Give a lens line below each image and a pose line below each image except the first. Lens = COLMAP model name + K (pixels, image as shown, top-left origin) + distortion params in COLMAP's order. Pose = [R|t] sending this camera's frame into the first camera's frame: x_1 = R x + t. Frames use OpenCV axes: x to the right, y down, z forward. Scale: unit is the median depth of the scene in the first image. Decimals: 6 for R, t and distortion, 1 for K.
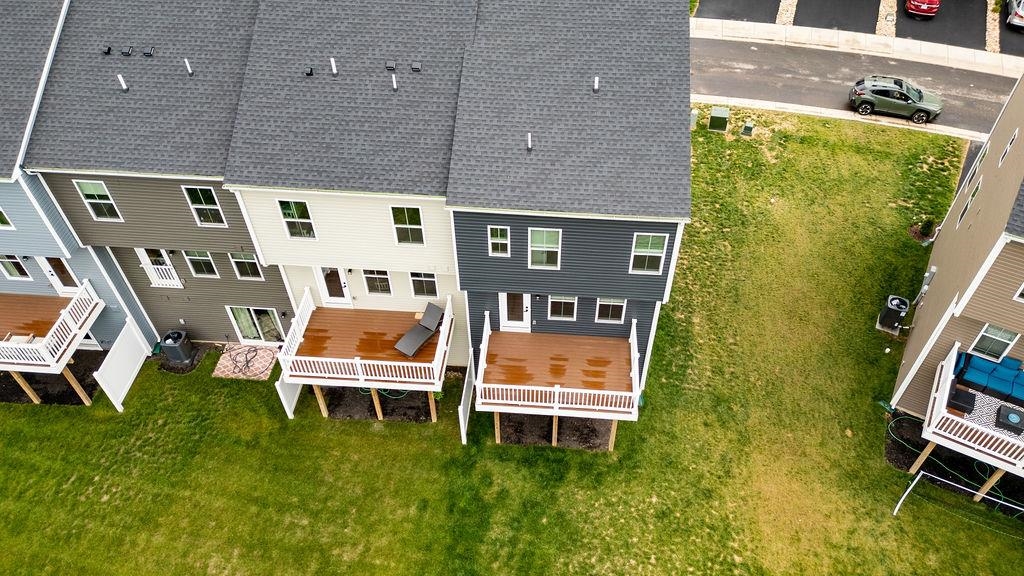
lens RADIAL K [[721.9, 0, 535.0], [0, 721.9, 299.7], [0, 0, 1]] dist [0.082680, -0.080653]
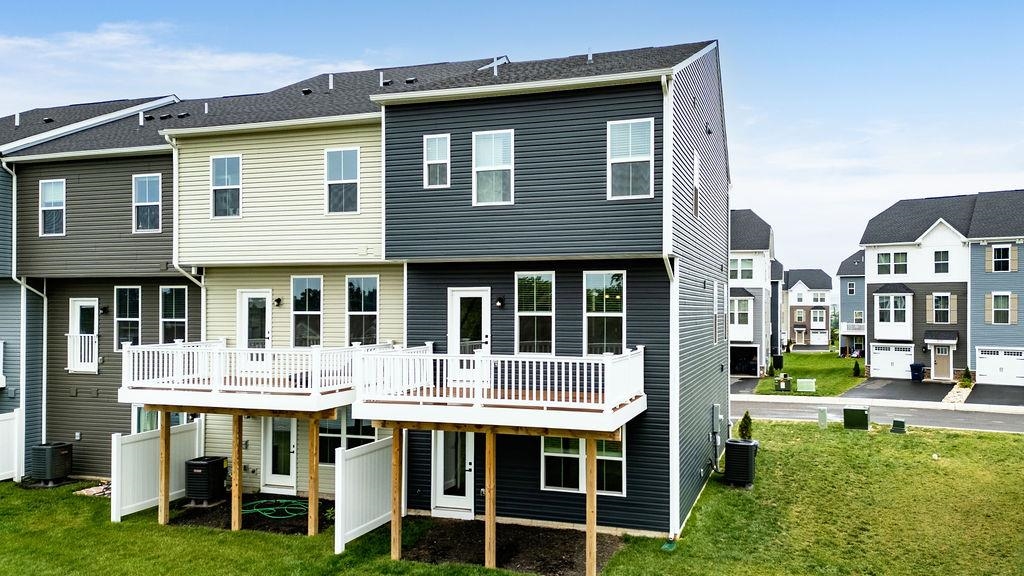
lens RADIAL K [[761.0, 0, 556.2], [0, 761.0, 299.7], [0, 0, 1]] dist [0.082413, -0.079545]
pose [[0.971834, -0.008444, -0.235515, 0.237426], [-0.166080, 0.684486, -0.709857, 0.518343], [0.167201, 0.728977, 0.663804, 0.542856]]
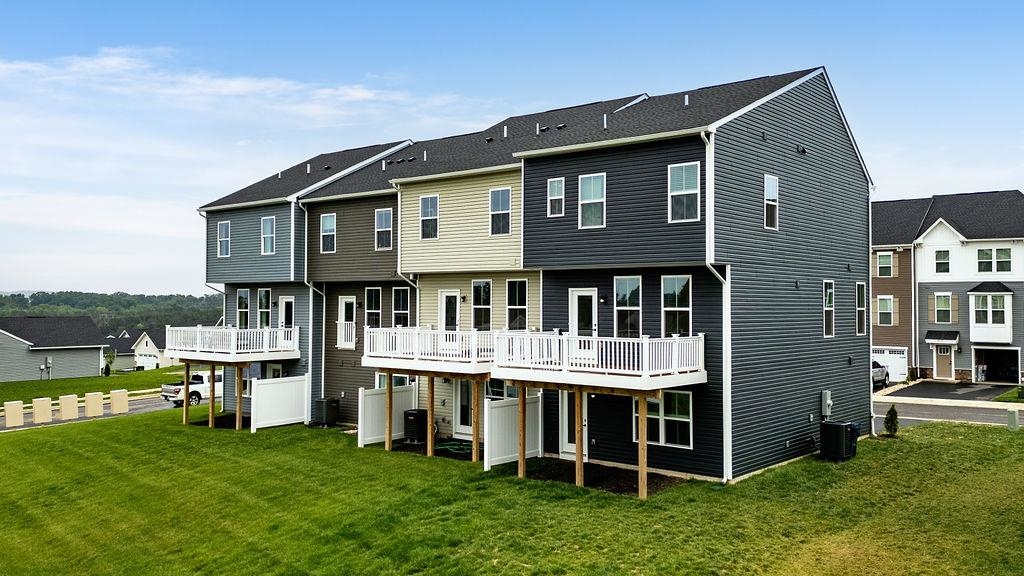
lens RADIAL K [[873.8, 0, 513.8], [0, 873.8, 271.7], [0, 0, 1]] dist [0.104530, -0.002162]
pose [[0.812612, -0.025463, -0.582249, 0.582669], [-0.418571, 0.669672, -0.613463, 0.727795], [0.405537, 0.742220, 0.533525, 0.344512]]
